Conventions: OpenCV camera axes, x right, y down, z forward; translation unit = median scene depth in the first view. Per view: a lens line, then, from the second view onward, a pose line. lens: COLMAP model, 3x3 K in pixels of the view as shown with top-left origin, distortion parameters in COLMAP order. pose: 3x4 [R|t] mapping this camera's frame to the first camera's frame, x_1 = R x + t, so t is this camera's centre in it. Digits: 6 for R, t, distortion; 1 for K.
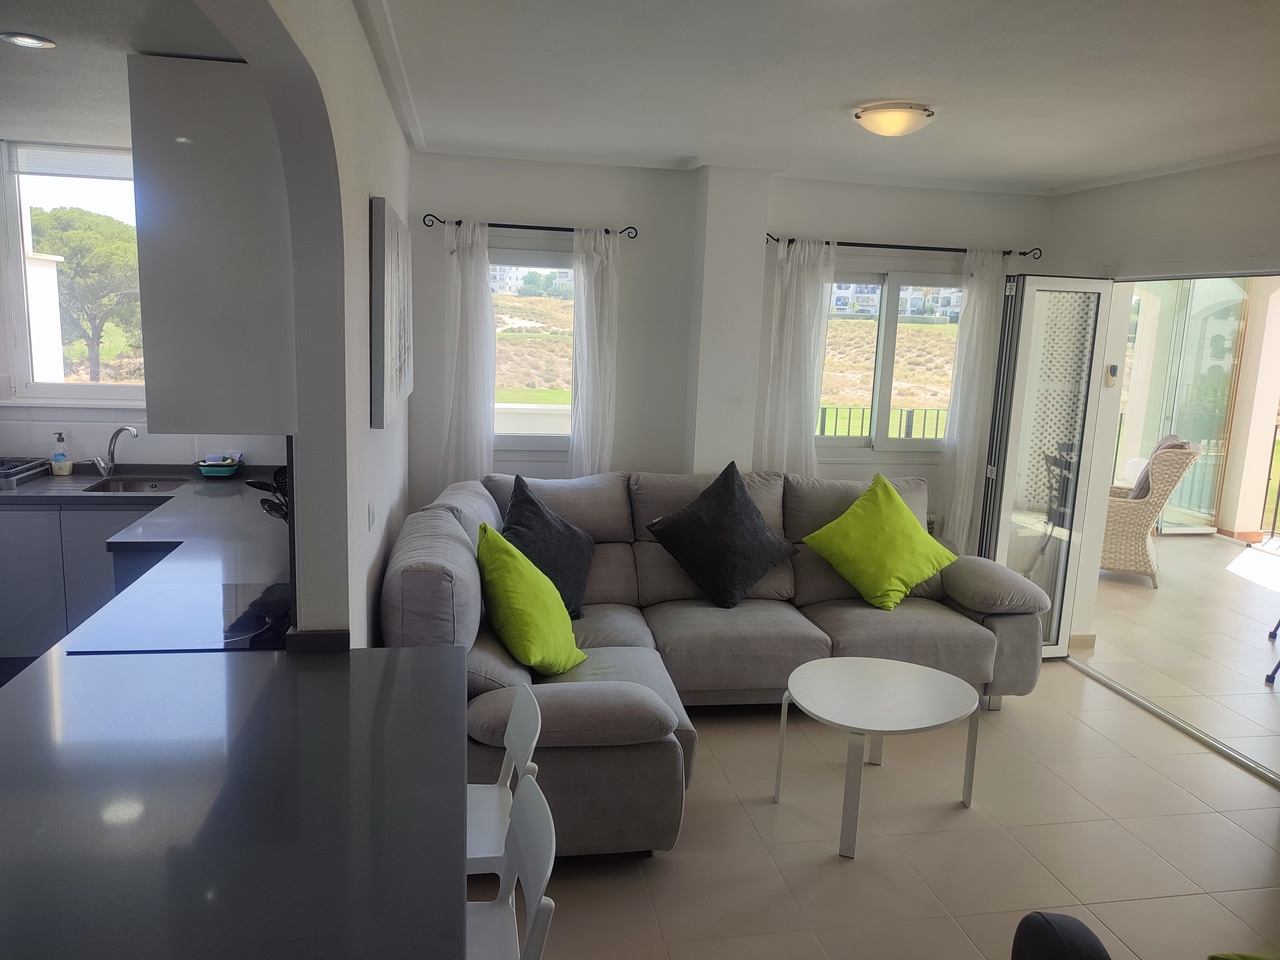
lens RADIAL K [[919.9, 0, 640.0], [0, 919.9, 480.0], [0, 0, 1]] dist [0.003042, -0.001795]
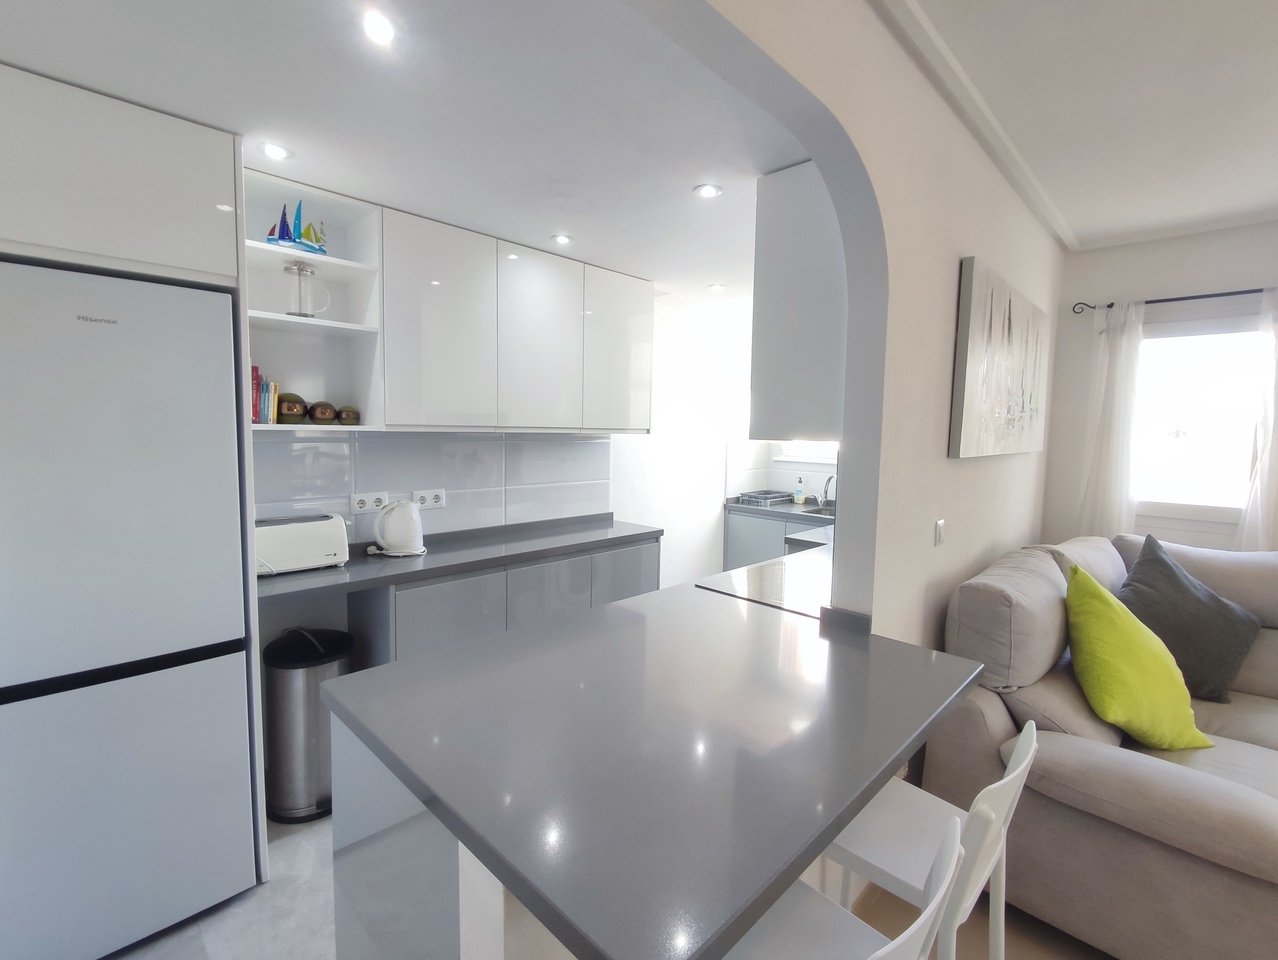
lens RADIAL K [[584.7, 0, 650.7], [0, 584.7, 471.6], [0, 0, 1]] dist [-0.000946, -0.004244]
pose [[0.587680, 0.034293, -0.808366, 0.052106], [-0.137929, 0.988723, -0.058330, 0.035271], [0.797250, 0.145776, 0.585783, 0.178674]]
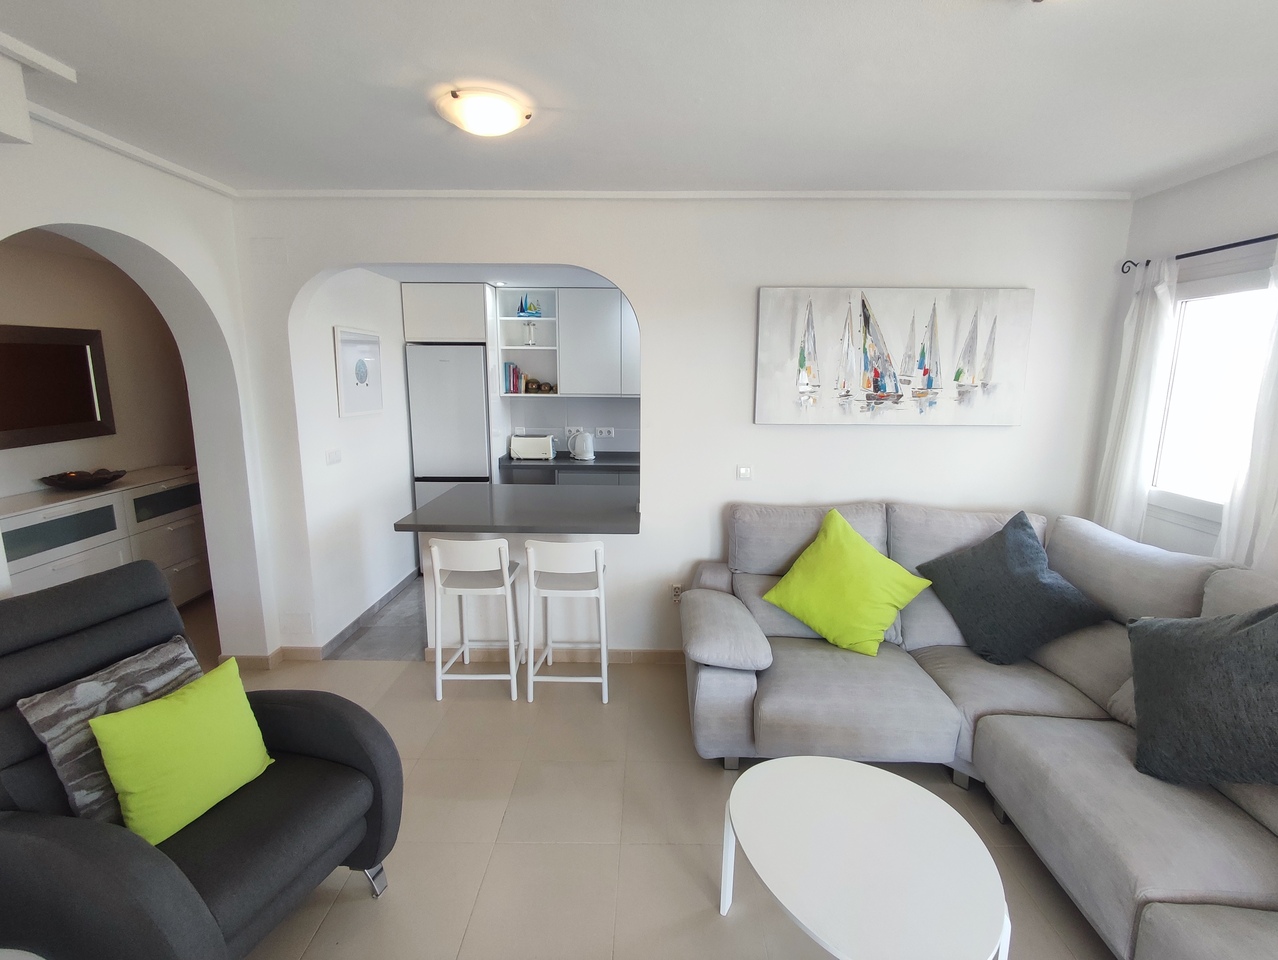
lens RADIAL K [[584.7, 0, 650.7], [0, 584.7, 471.6], [0, 0, 1]] dist [-0.000946, -0.004244]
pose [[-0.187779, 0.132218, -0.973272, 0.526327], [-0.184887, 0.968427, 0.167231, -0.074133], [0.964653, 0.211348, -0.157405, 0.644044]]
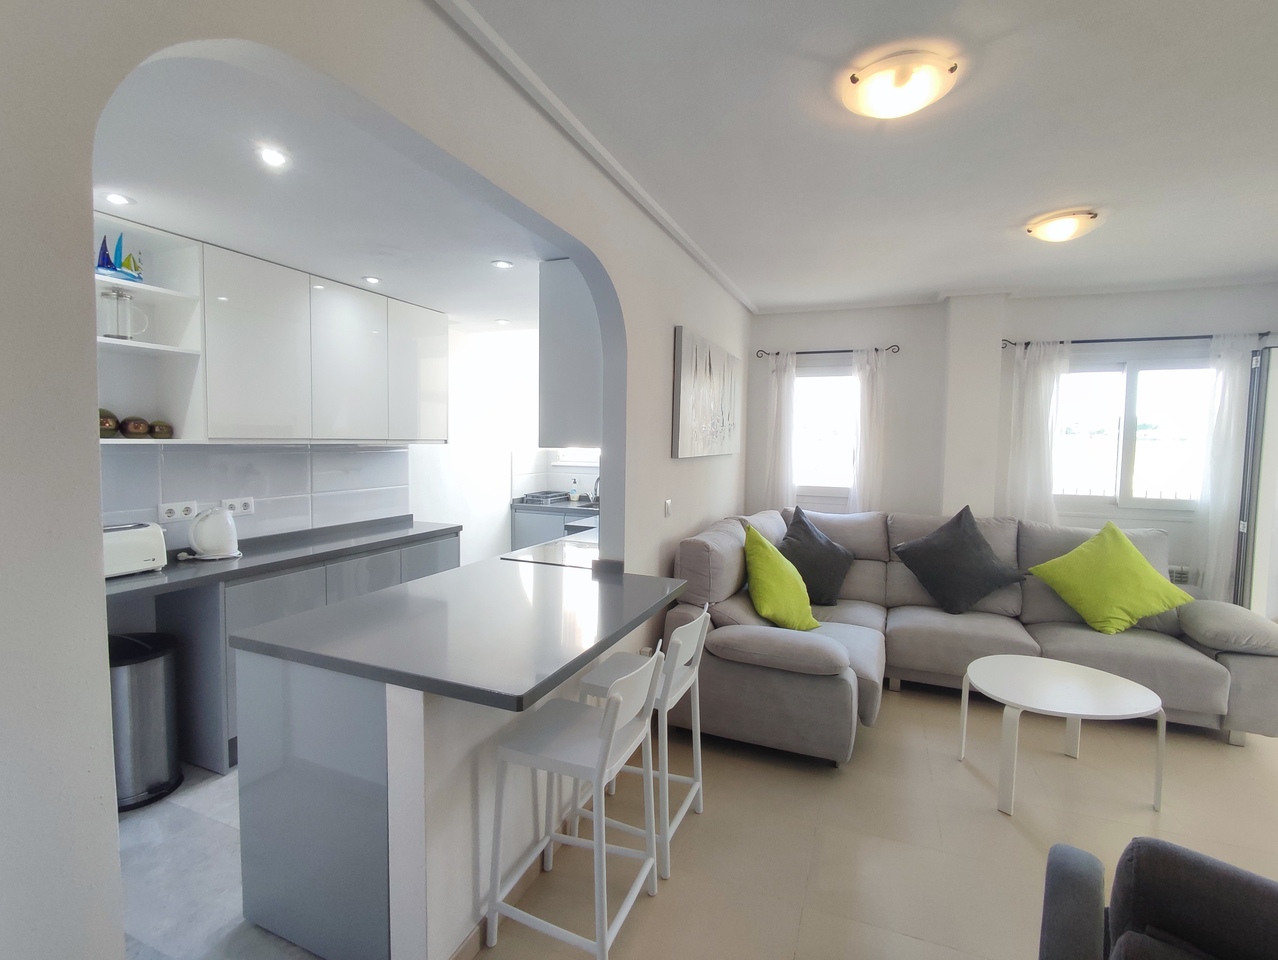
lens RADIAL K [[584.7, 0, 650.7], [0, 584.7, 471.6], [0, 0, 1]] dist [-0.000946, -0.004244]
pose [[0.847501, 0.002898, -0.530785, 0.162996], [-0.074224, 0.990807, -0.113103, 0.061087], [0.525578, 0.135252, 0.839925, 0.042765]]
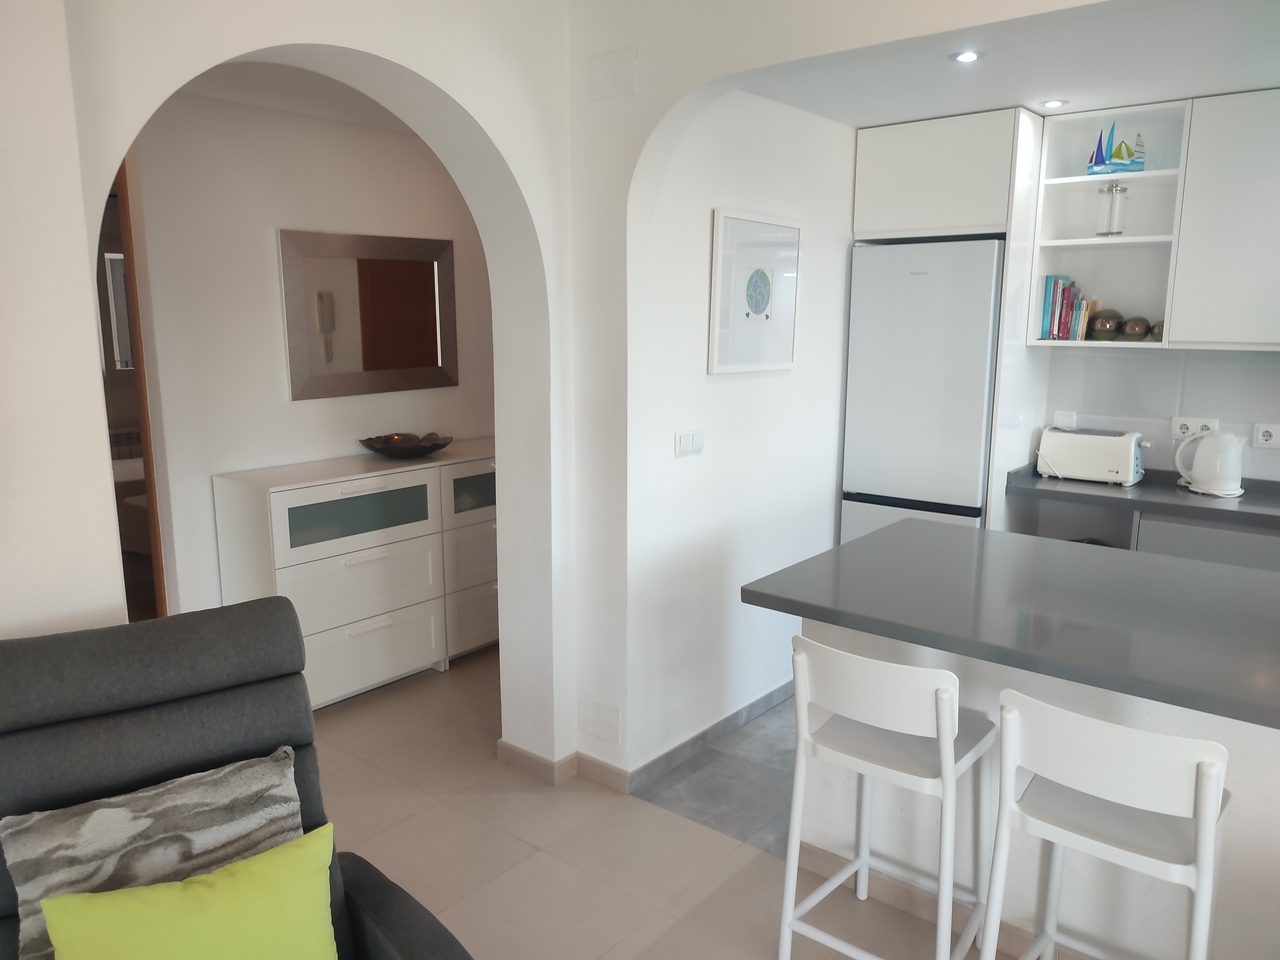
lens RADIAL K [[934.1, 0, 638.3], [0, 934.1, 484.6], [0, 0, 1]] dist [0.021565, -0.018171]
pose [[-0.764445, 0.080595, -0.639632, 0.323244], [-0.141315, 0.947078, 0.288224, -0.051364], [0.629011, 0.310720, -0.712600, 0.594037]]
